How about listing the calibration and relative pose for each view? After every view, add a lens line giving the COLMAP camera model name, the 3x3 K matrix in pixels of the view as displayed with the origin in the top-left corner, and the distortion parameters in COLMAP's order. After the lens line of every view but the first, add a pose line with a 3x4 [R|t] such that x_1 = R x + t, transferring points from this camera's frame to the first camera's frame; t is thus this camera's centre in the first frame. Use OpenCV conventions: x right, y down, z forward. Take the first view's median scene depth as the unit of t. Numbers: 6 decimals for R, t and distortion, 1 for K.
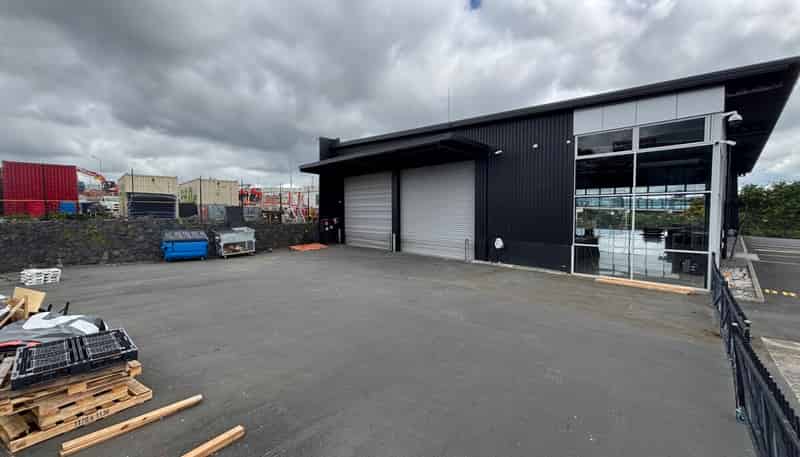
lens RADIAL K [[328.4, 0, 403.0], [0, 328.4, 224.3], [0, 0, 1]] dist [0.014773, 0.000139]
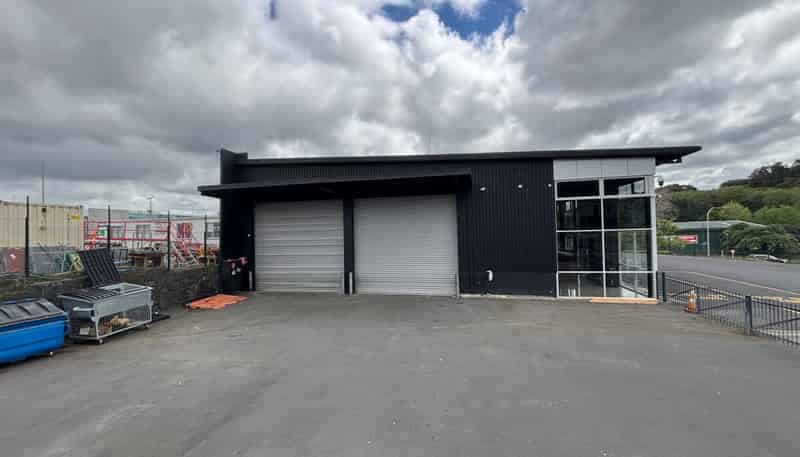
lens RADIAL K [[345.0, 0, 401.1], [0, 345.0, 215.1], [0, 0, 1]] dist [0.018805, -0.000210]
pose [[0.839868, 0.001936, 0.542787, -0.377010], [0.044771, 0.996339, -0.072829, -0.046319], [-0.540941, 0.085468, 0.836706, 0.156328]]
